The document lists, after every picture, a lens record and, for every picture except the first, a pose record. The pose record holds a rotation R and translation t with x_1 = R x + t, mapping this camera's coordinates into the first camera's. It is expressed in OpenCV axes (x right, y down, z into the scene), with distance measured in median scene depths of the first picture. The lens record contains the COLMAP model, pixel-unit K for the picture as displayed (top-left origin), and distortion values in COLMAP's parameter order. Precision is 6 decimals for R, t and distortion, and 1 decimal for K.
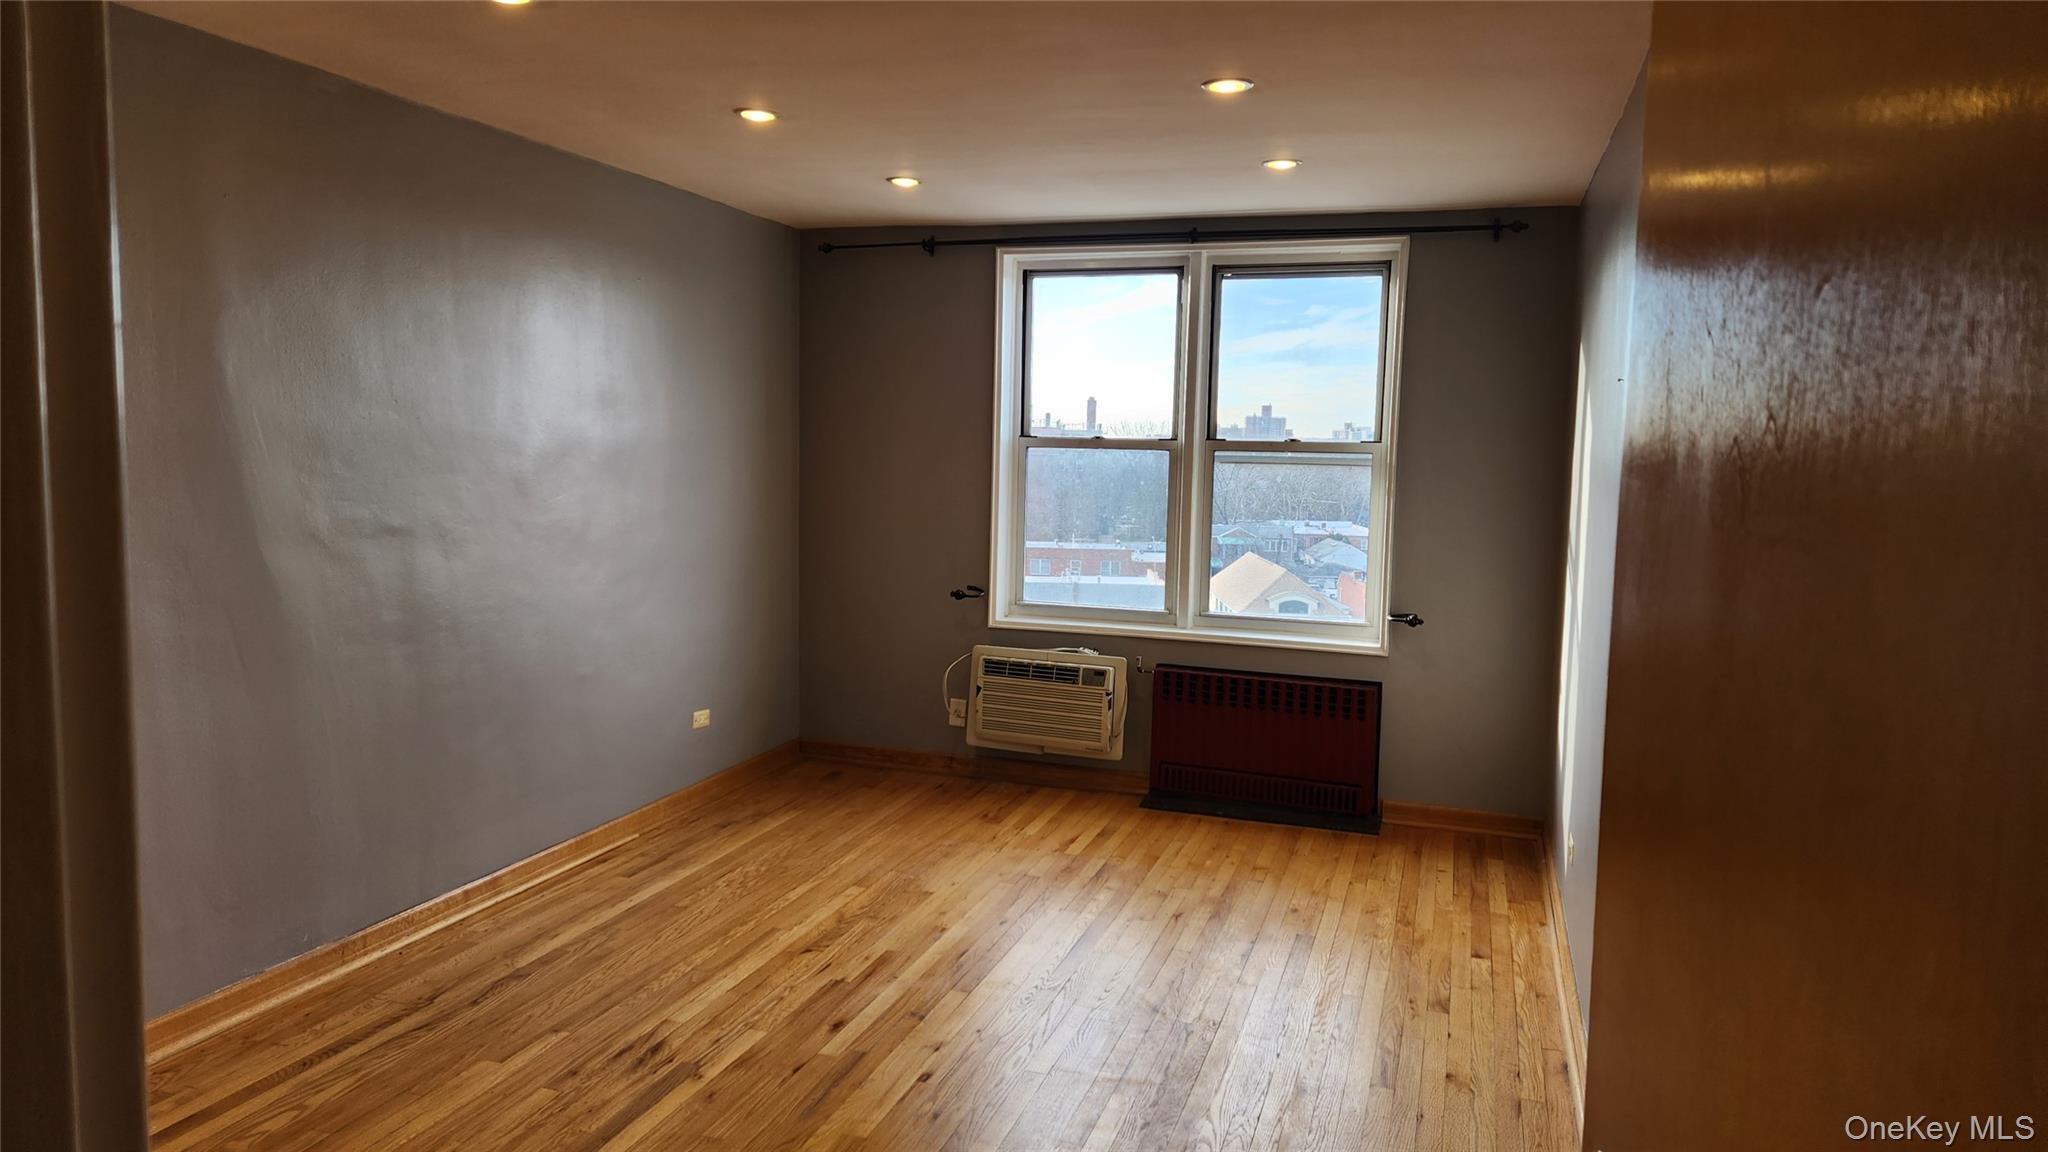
lens RADIAL K [[1368.8, 0, 1049.0], [0, 1368.8, 567.0], [0, 0, 1]] dist [0.107710, -0.127954]
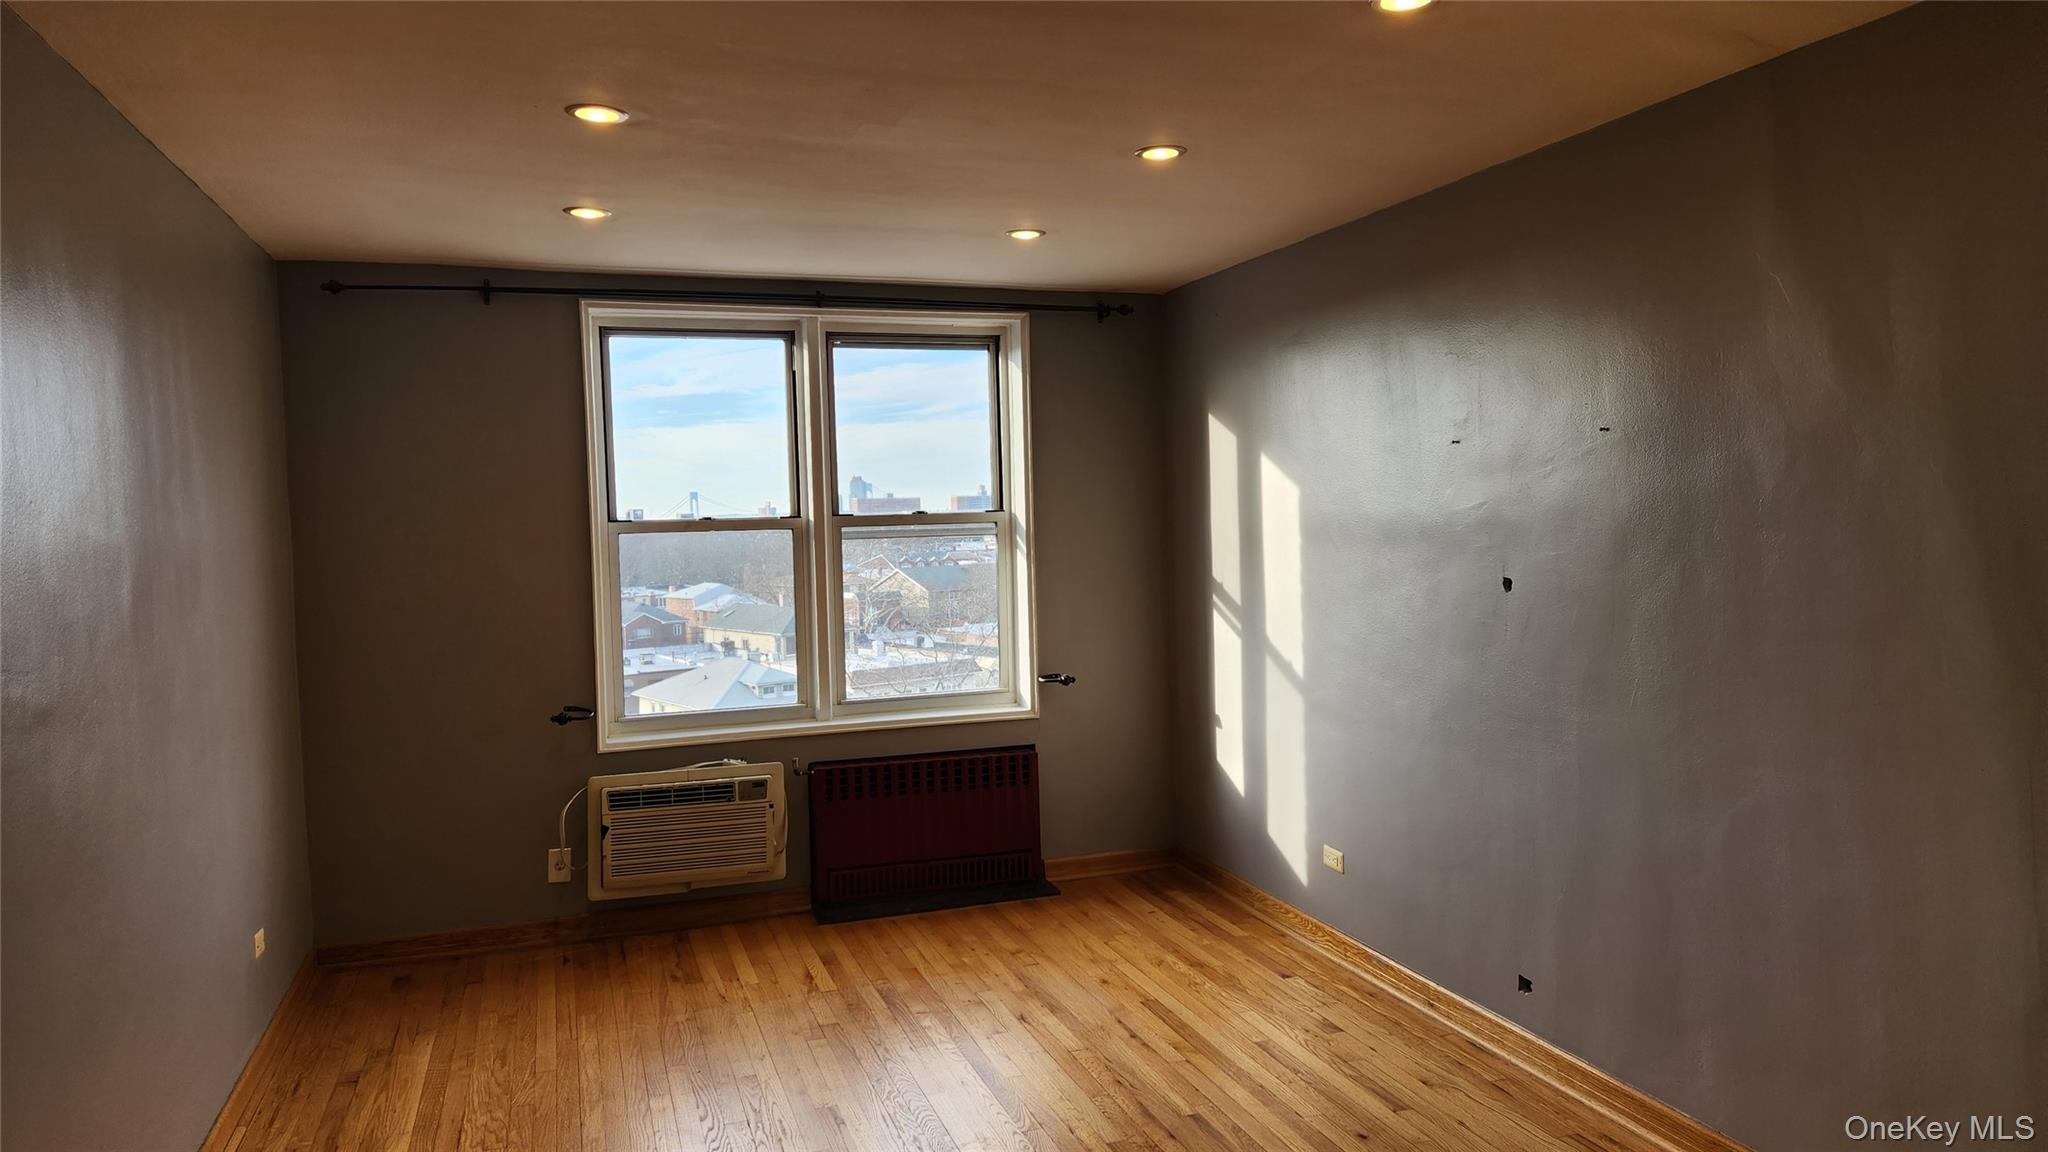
lens RADIAL K [[1368.8, 0, 1049.0], [0, 1368.8, 567.0], [0, 0, 1]] dist [0.107710, -0.127954]
pose [[0.788853, -0.067471, 0.610868, -0.350319], [0.101029, 0.994670, -0.020602, -0.024154], [-0.606222, 0.077967, 0.791465, 0.175073]]
